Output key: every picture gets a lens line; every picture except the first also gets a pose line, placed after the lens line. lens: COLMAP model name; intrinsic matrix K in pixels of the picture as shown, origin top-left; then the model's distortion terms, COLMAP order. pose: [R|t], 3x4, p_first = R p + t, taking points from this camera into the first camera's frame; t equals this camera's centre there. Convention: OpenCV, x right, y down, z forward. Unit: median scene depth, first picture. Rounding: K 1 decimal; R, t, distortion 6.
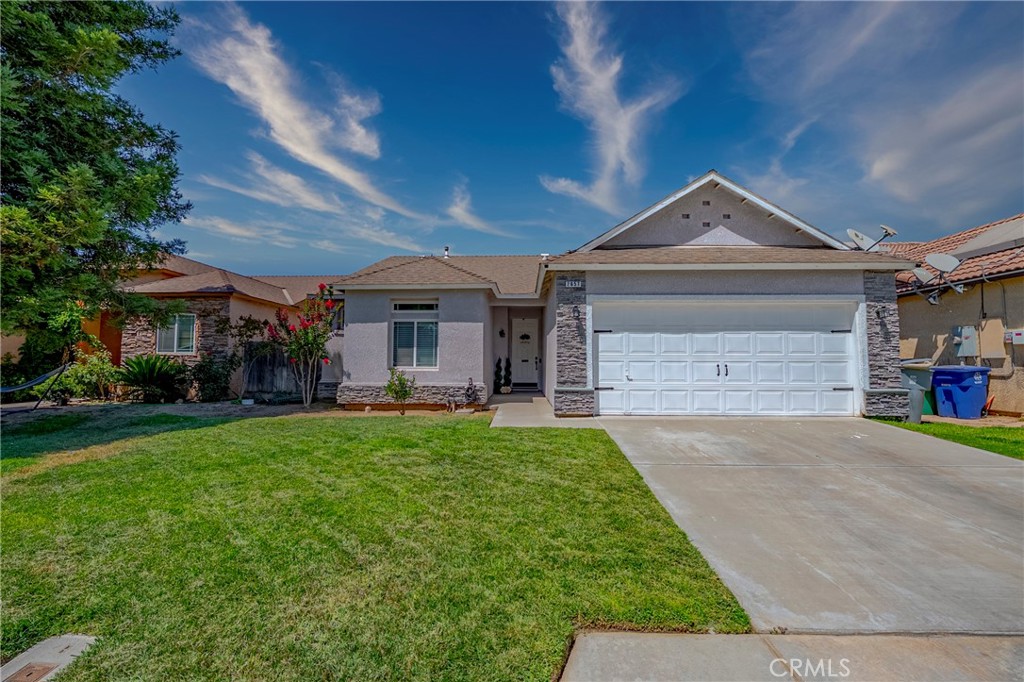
lens RADIAL K [[407.3, 0, 511.4], [0, 407.3, 339.3], [0, 0, 1]] dist [-0.011036, -0.000236]
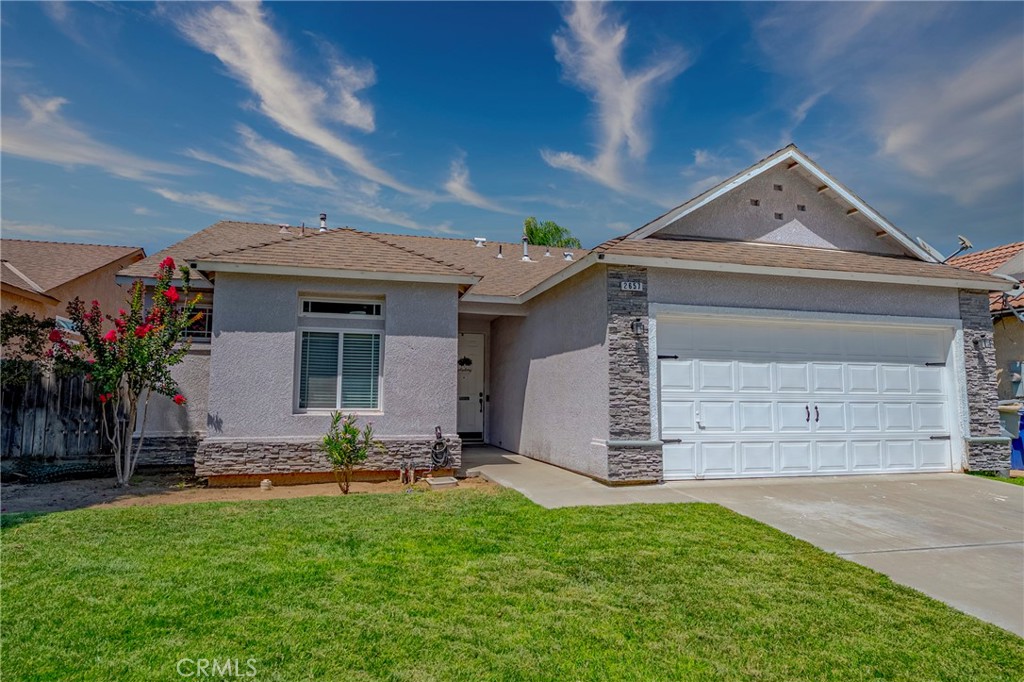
lens RADIAL K [[595.3, 0, 511.1], [0, 595.3, 339.3], [0, 0, 1]] dist [0.005808, 0.000913]
pose [[0.957264, 0.032476, 0.287385, -0.315957], [-0.019925, 0.998720, -0.046490, 0.002253], [-0.288527, 0.038777, 0.956686, 0.116129]]
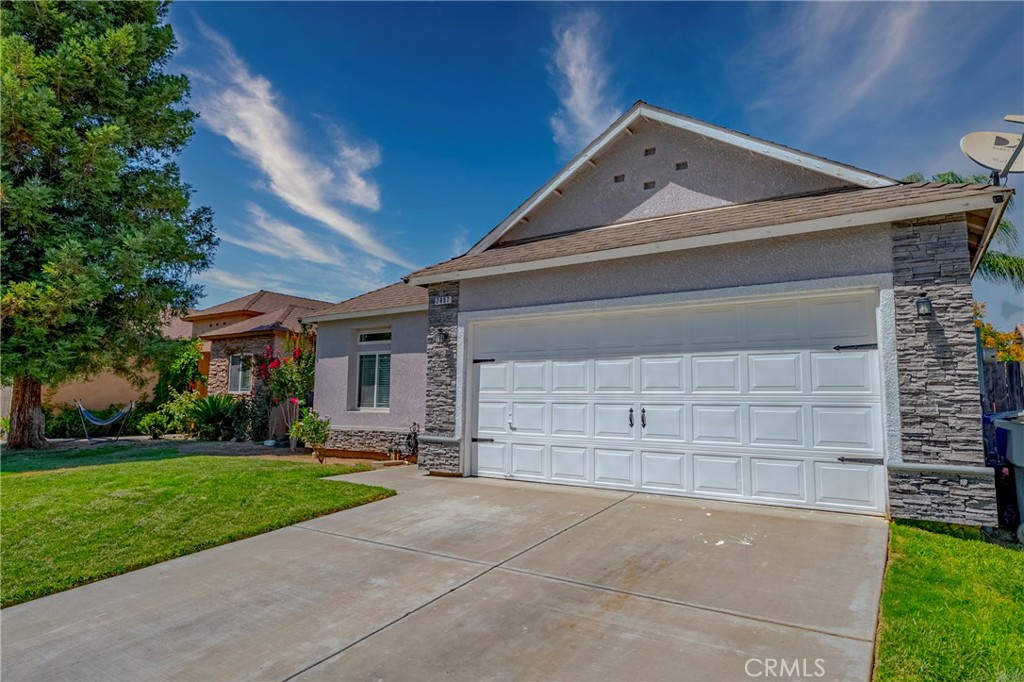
lens RADIAL K [[595.3, 0, 510.4], [0, 595.3, 339.5], [0, 0, 1]] dist [0.005808, 0.000913]
pose [[0.849090, -0.048695, -0.526000, 0.830842], [0.020194, 0.998007, -0.059792, 0.007135], [0.527863, 0.040147, 0.848380, 0.121322]]
